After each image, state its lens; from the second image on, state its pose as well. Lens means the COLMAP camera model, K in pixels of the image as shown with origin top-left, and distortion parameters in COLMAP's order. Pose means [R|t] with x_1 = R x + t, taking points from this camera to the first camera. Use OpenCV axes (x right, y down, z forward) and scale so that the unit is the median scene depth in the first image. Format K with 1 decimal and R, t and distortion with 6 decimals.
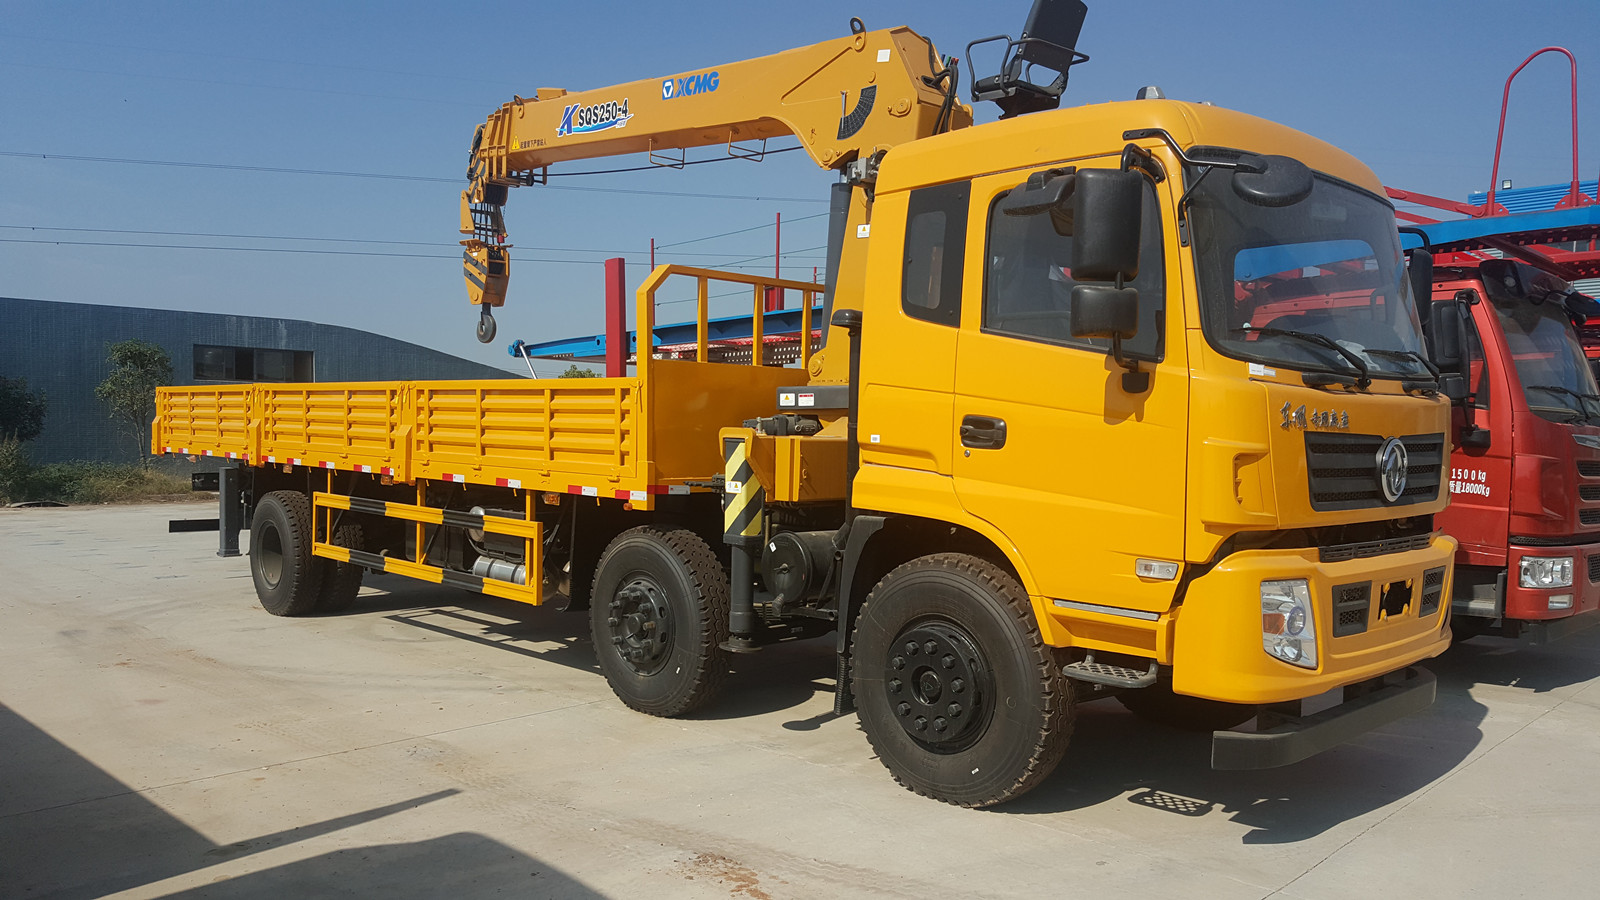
lens RADIAL K [[1223.9, 0, 800.0], [0, 1223.9, 450.0], [0, 0, 1]] dist [0.005271, 0.001398]
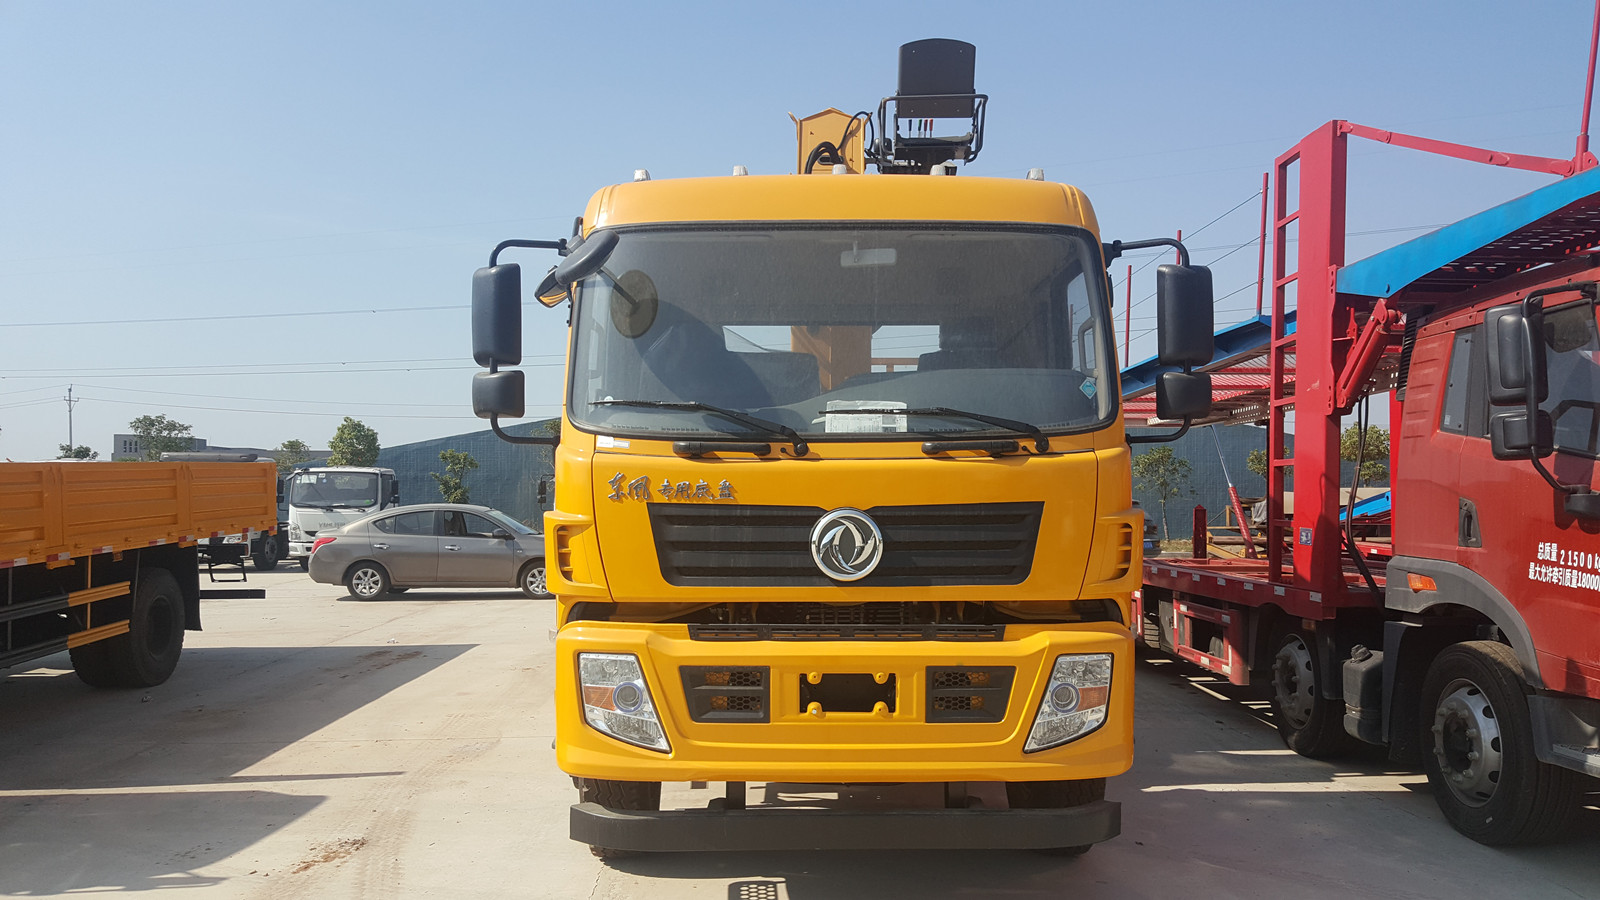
lens RADIAL K [[1223.9, 0, 800.0], [0, 1223.9, 450.0], [0, 0, 1]] dist [0.005271, 0.001398]
pose [[0.725653, -0.036245, -0.687105, 1.120385], [-0.002579, 0.998461, -0.055393, -0.003310], [0.688056, 0.041968, 0.724443, 0.353595]]
